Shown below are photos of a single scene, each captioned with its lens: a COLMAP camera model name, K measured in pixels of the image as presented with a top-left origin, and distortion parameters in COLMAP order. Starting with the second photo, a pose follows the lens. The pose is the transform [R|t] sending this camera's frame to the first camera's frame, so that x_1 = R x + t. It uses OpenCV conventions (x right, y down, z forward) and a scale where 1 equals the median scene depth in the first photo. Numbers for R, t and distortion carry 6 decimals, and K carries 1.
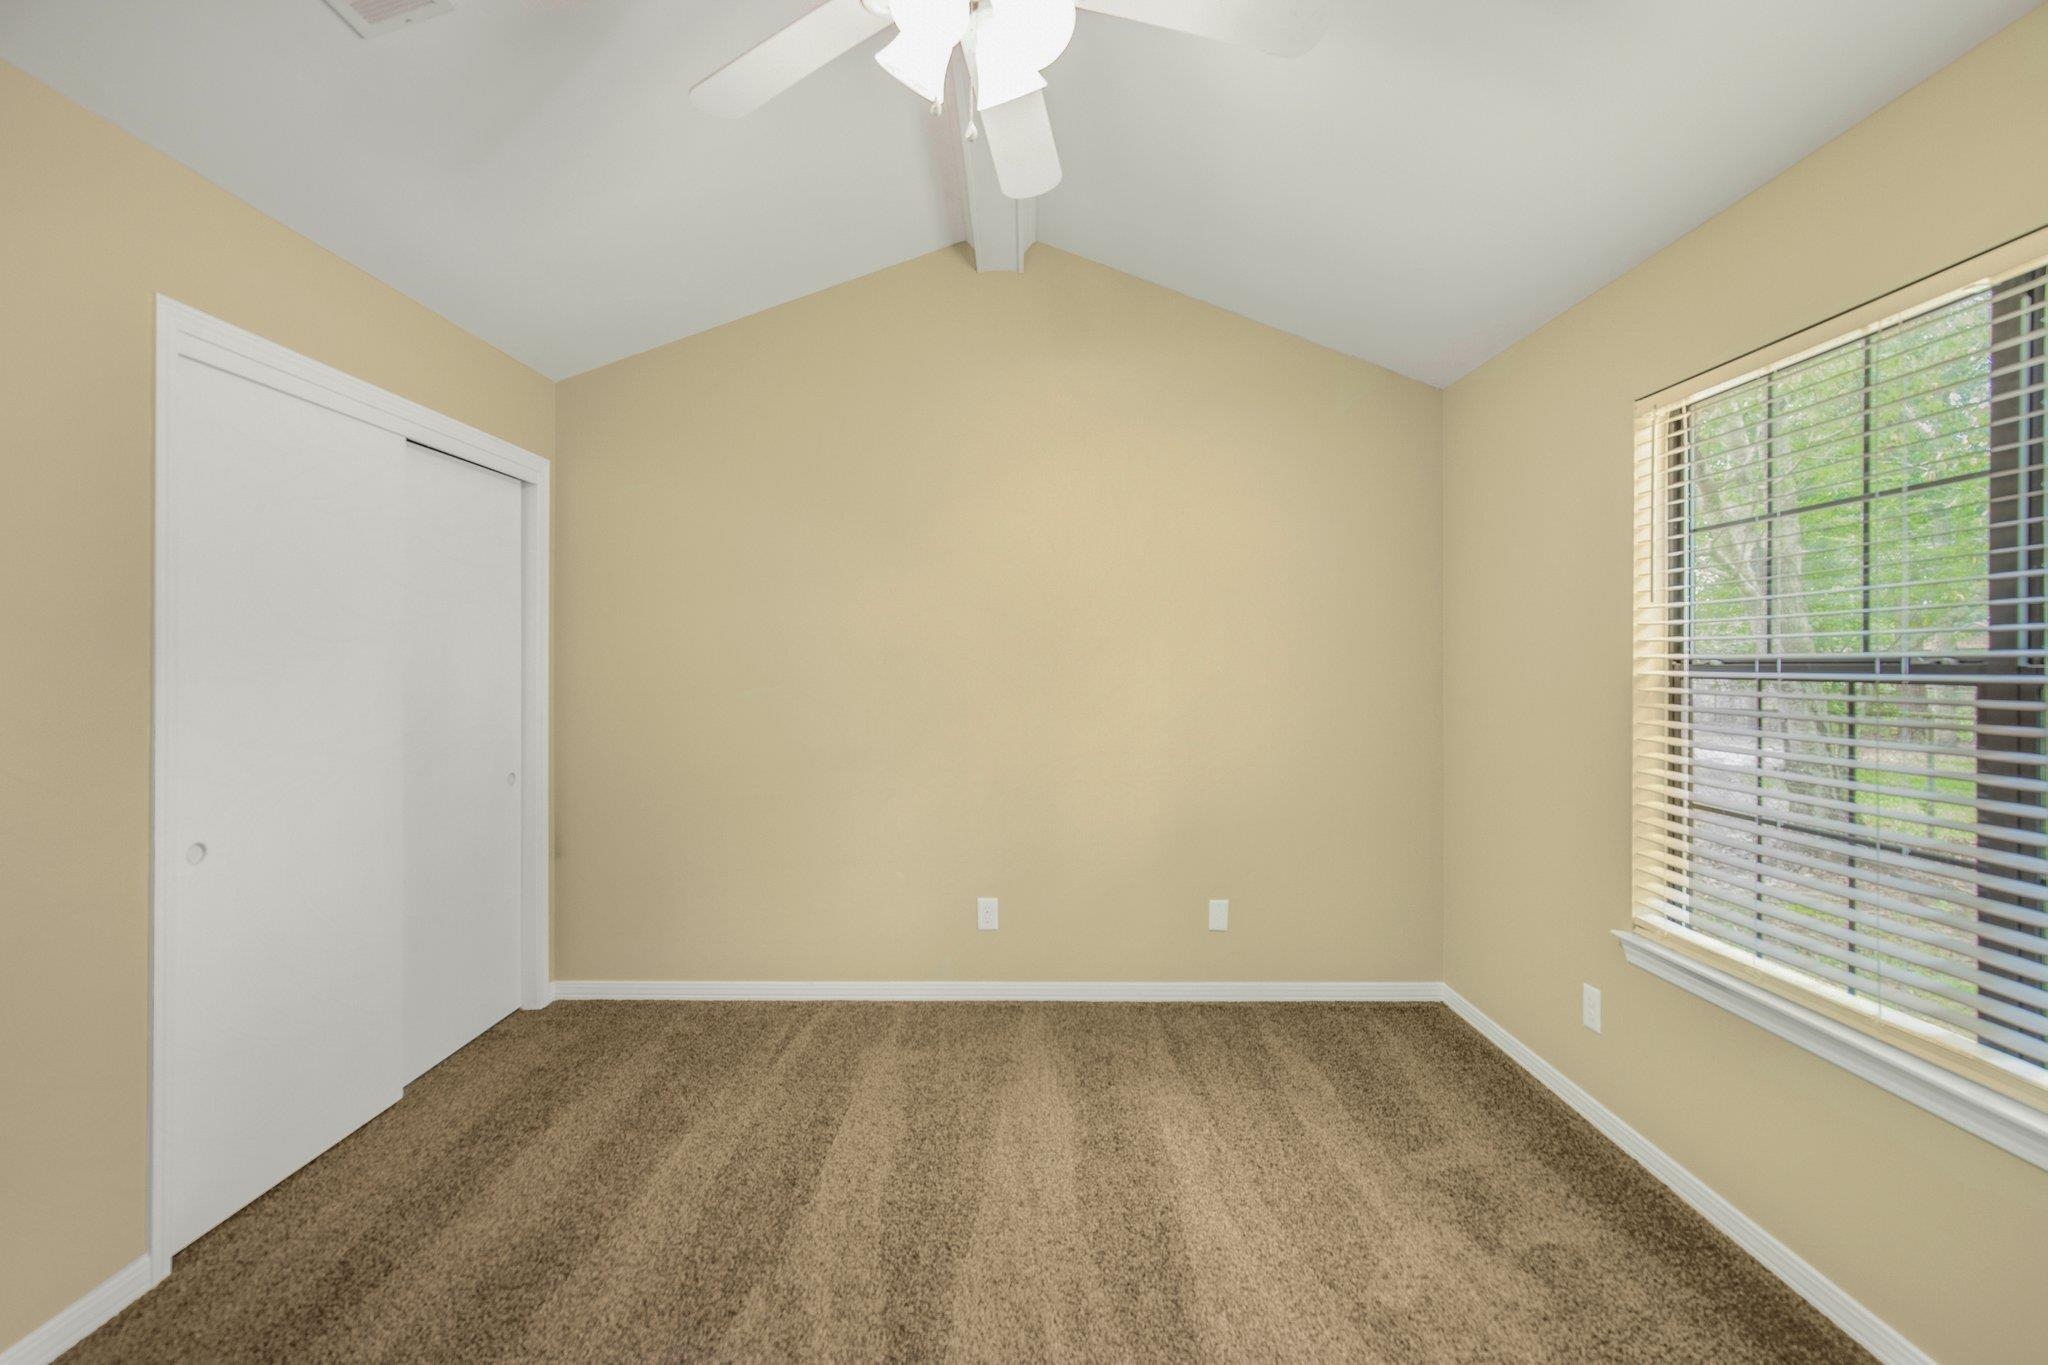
lens RADIAL K [[946.8, 0, 992.9], [0, 946.8, 678.0], [0, 0, 1]] dist [-0.014024, 0.000271]
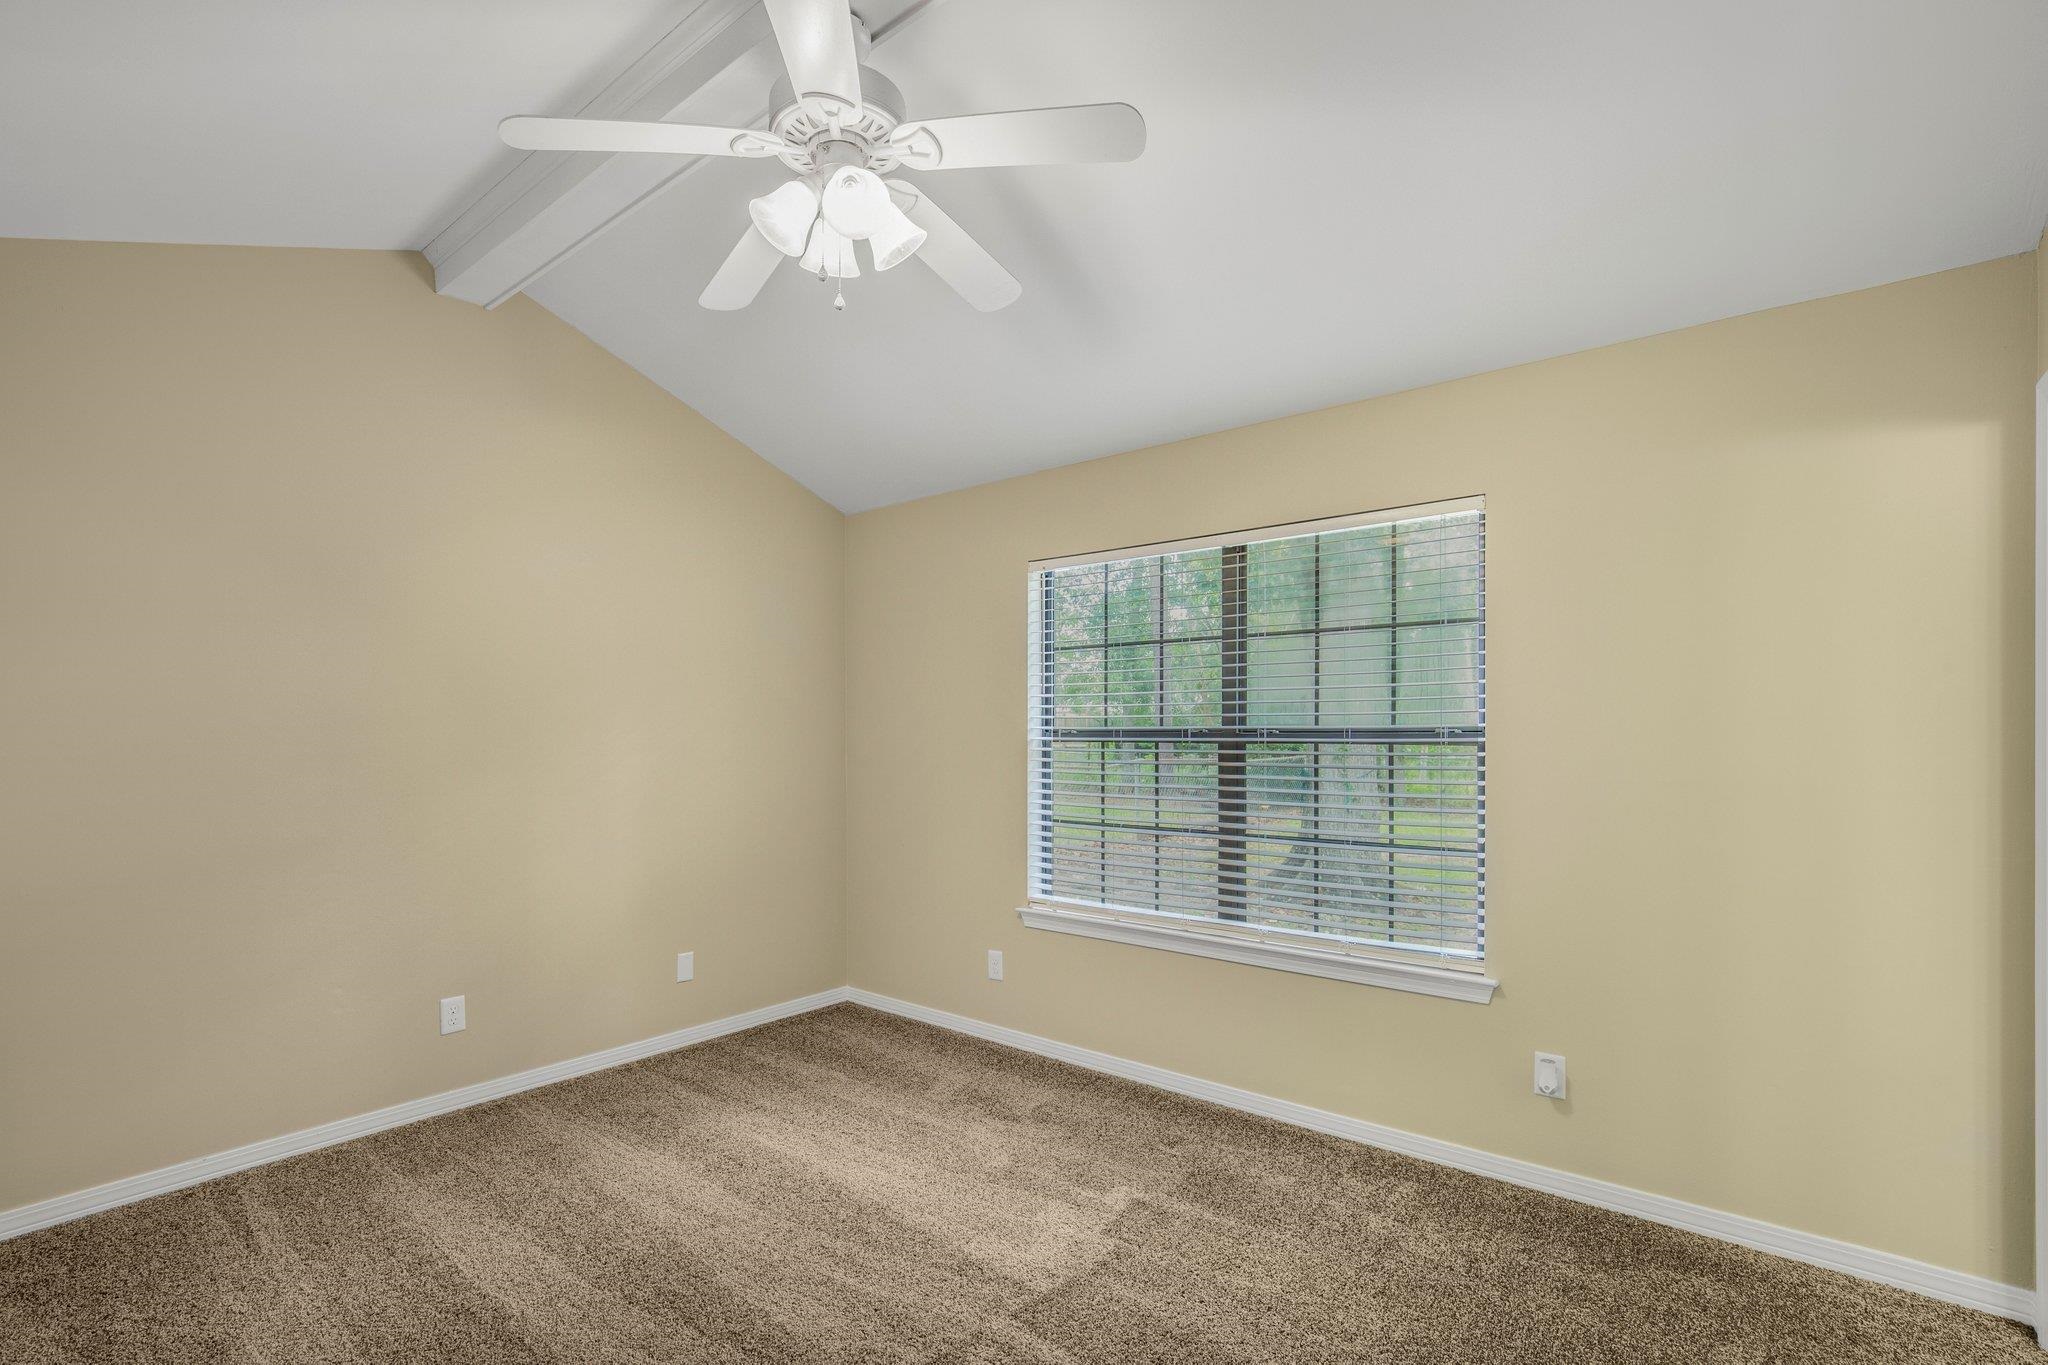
lens RADIAL K [[970.7, 0, 1021.7], [0, 970.7, 729.0], [0, 0, 1]] dist [-0.000964, -0.000191]
pose [[0.626493, 0.000074, 0.779427, -0.572175], [0.012747, 0.999865, -0.010341, -0.004078], [-0.779323, 0.016414, 0.626407, 0.003902]]
